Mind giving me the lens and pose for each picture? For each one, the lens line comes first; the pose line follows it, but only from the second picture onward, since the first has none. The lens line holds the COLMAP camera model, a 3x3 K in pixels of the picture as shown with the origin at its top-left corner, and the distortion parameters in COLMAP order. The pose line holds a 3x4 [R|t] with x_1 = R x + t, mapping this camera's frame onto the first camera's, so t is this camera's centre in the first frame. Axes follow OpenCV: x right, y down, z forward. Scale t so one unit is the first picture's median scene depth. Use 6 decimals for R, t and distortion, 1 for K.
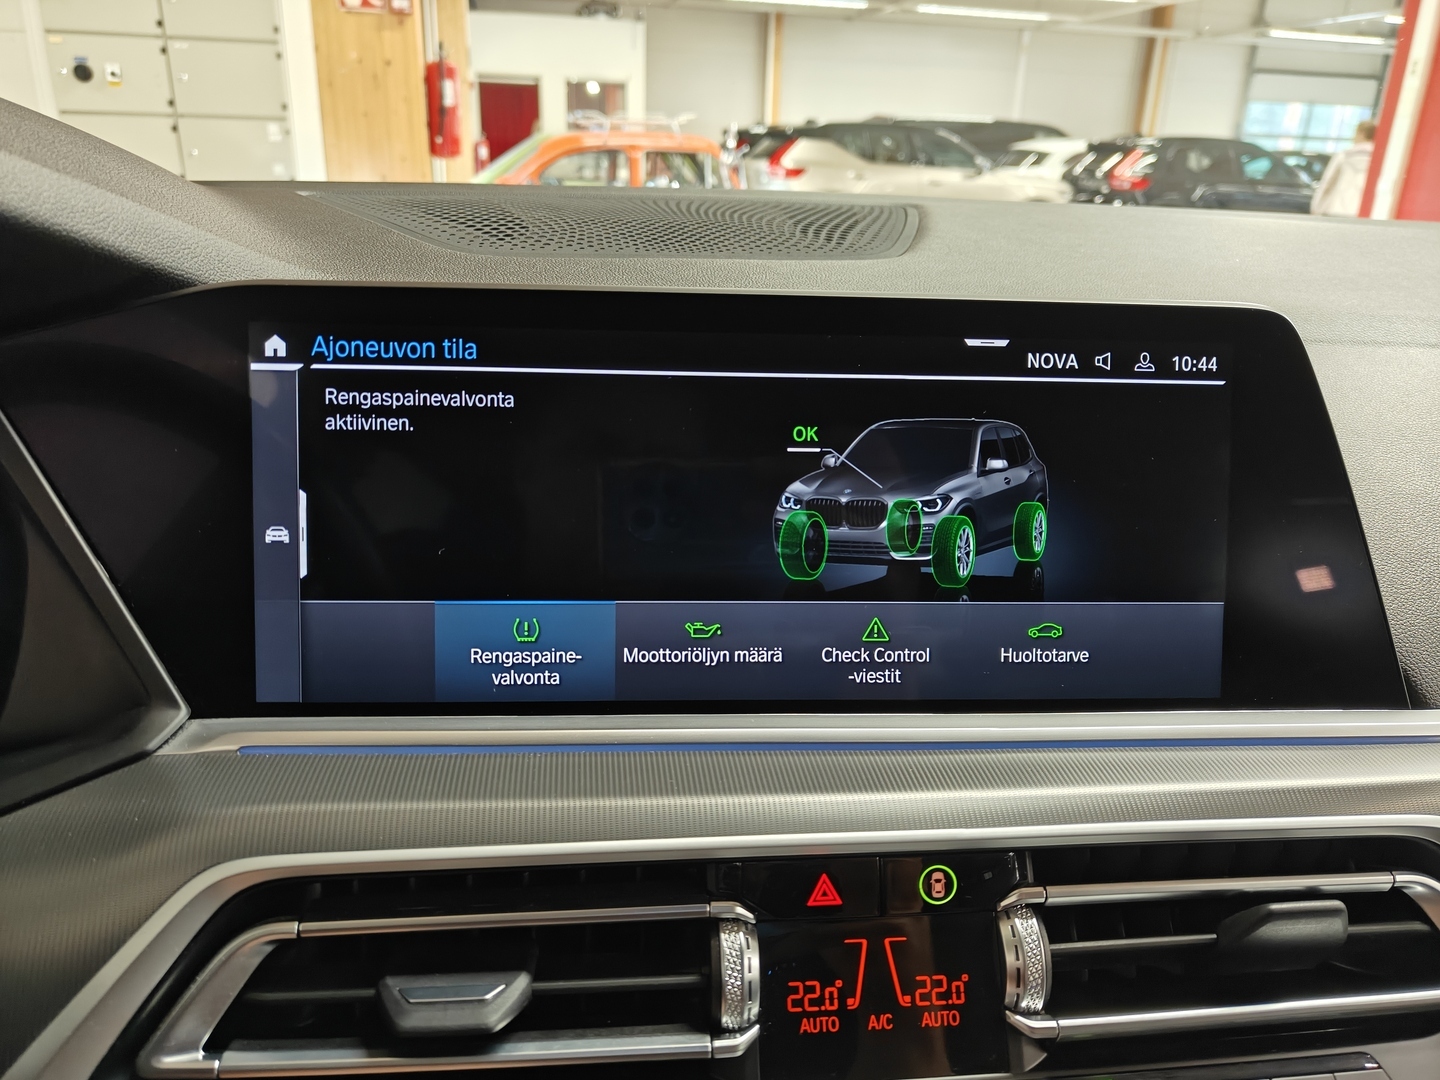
lens RADIAL K [[1021.4, 0, 722.7], [0, 1021.4, 545.0], [0, 0, 1]] dist [0.002354, -0.001232]
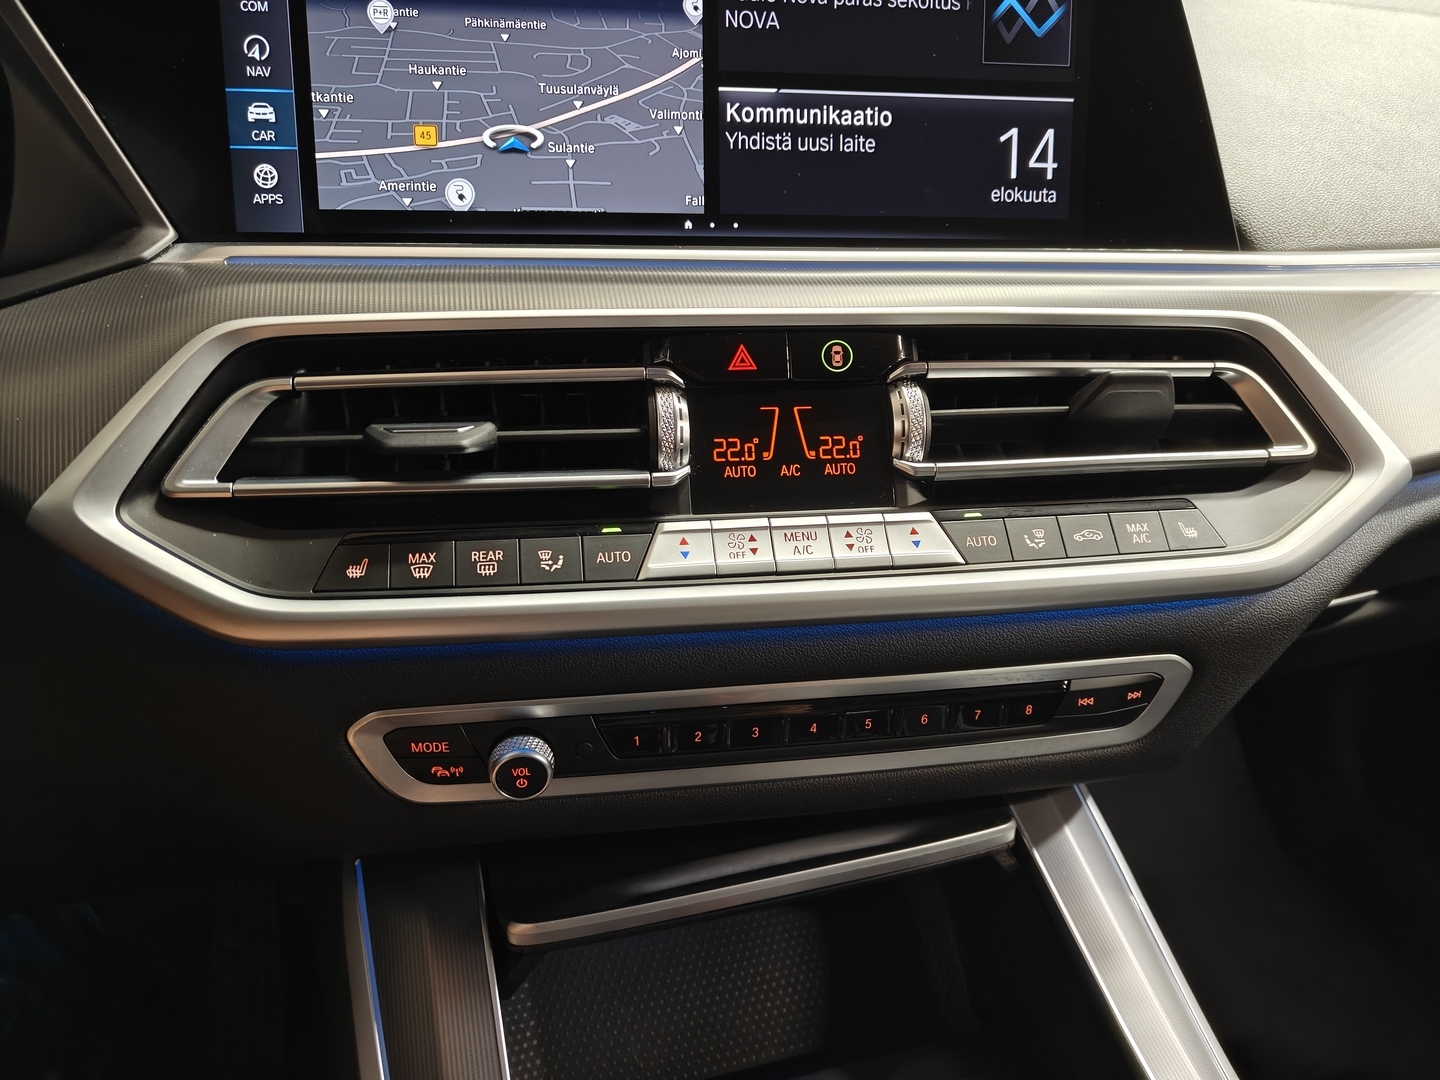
lens RADIAL K [[1012.5, 0, 727.6], [0, 1012.5, 540.5], [0, 0, 1]] dist [0.002488, -0.025965]
pose [[0.997932, -0.025976, 0.058795, 0.007107], [0.019100, 0.993225, 0.114624, 0.367227], [-0.061375, -0.113264, 0.991667, -0.168754]]
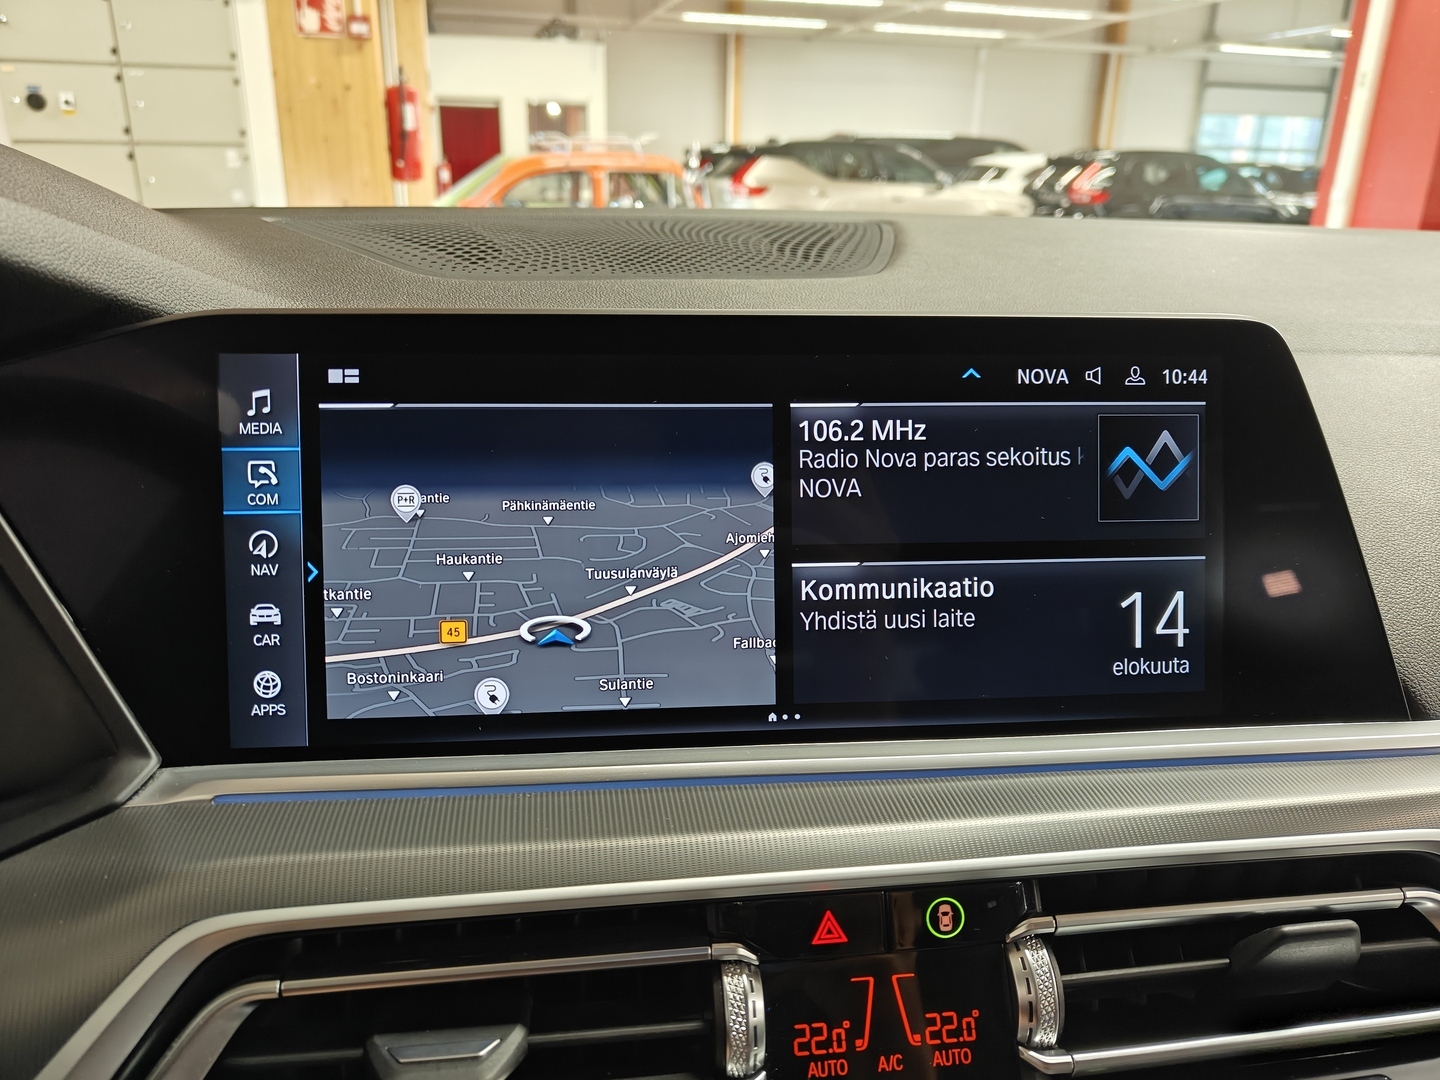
lens RADIAL K [[1026.9, 0, 719.6], [0, 1026.9, 542.2], [0, 0, 1]] dist [0.002981, -0.003700]
pose [[0.999405, -0.023610, 0.025143, -0.017564], [0.024127, 0.999499, -0.020473, -0.008028], [-0.024647, 0.021067, 0.999474, 0.021536]]
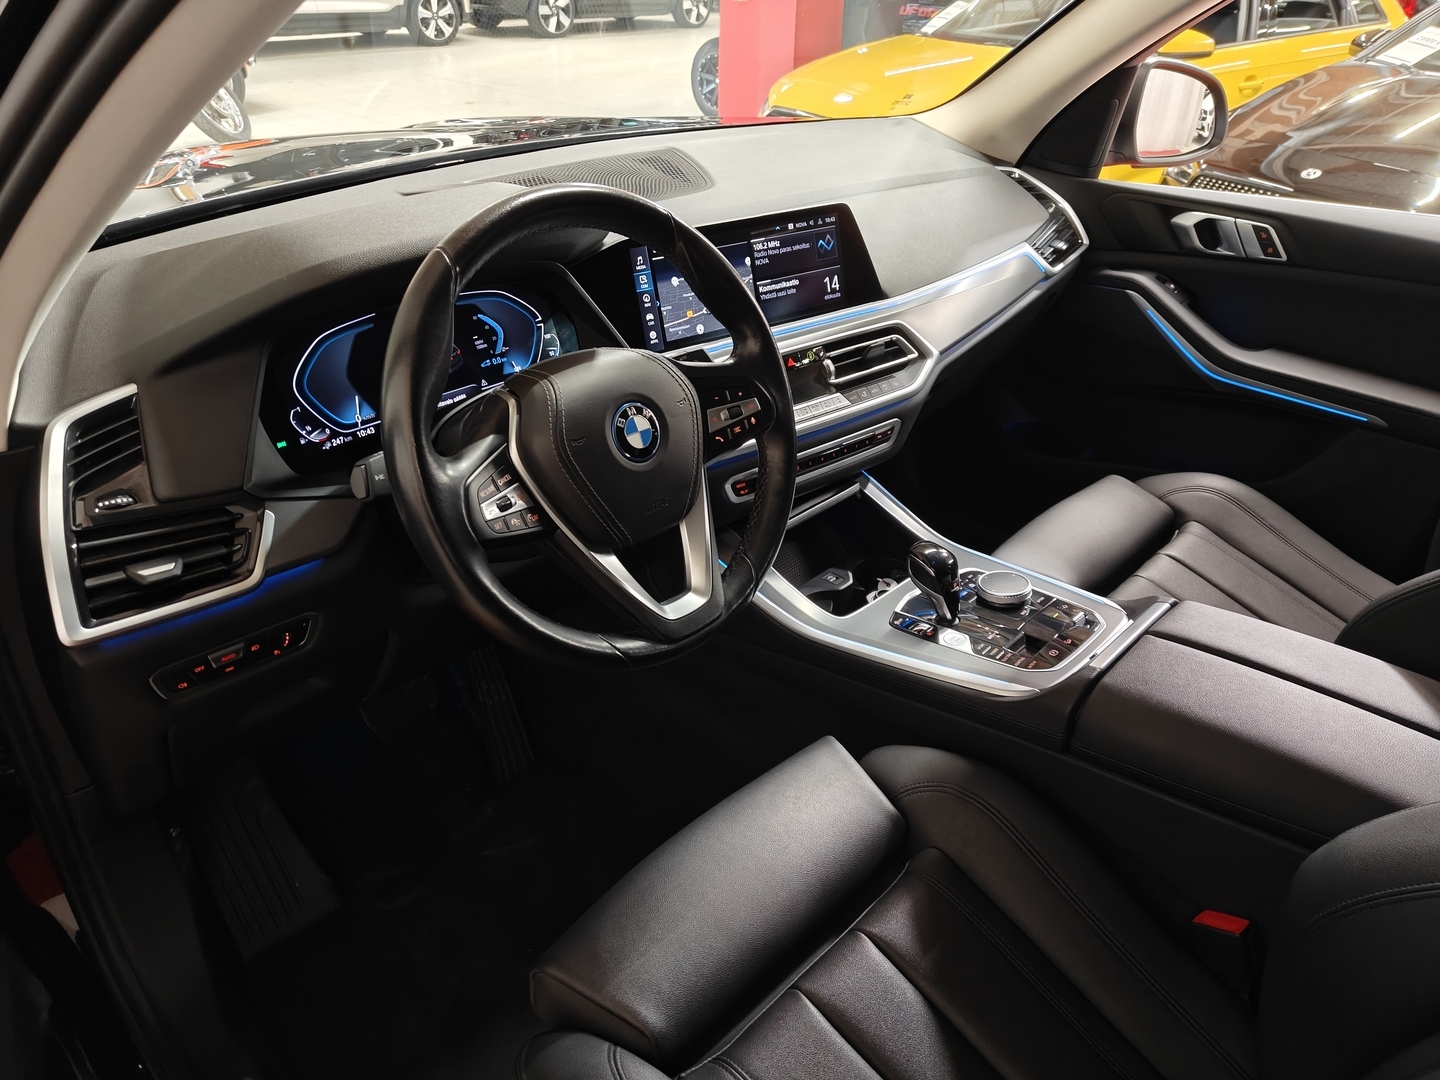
lens RADIAL K [[997.4, 0, 719.7], [0, 997.4, 546.6], [0, 0, 1]] dist [0.041022, -0.035798]
pose [[0.847055, -0.294259, 0.442618, -2.019655], [0.192323, 0.946022, 0.260872, -0.077125], [-0.495490, -0.135848, 0.857925, -2.316371]]
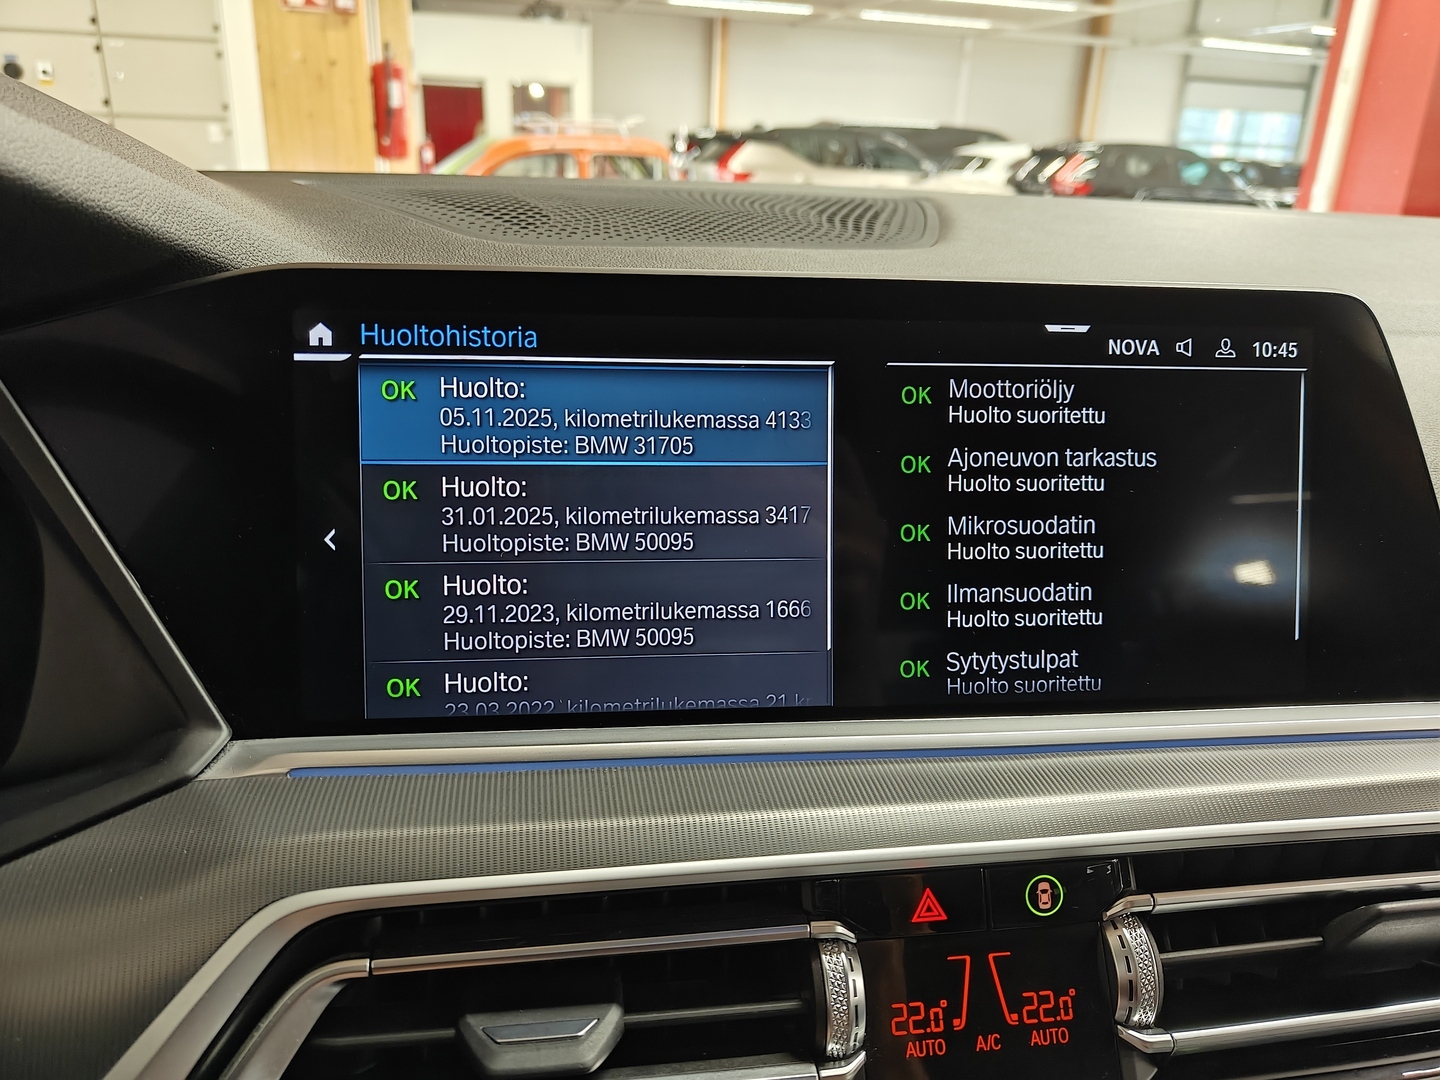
lens RADIAL K [[1024.4, 0, 722.9], [0, 1024.4, 545.0], [0, 0, 1]] dist [-0.000279, -0.000811]
pose [[0.998701, -0.014984, 0.048702, -0.117004], [0.015228, 0.999873, -0.004655, 0.005284], [-0.048626, 0.005390, 0.998803, 0.054230]]
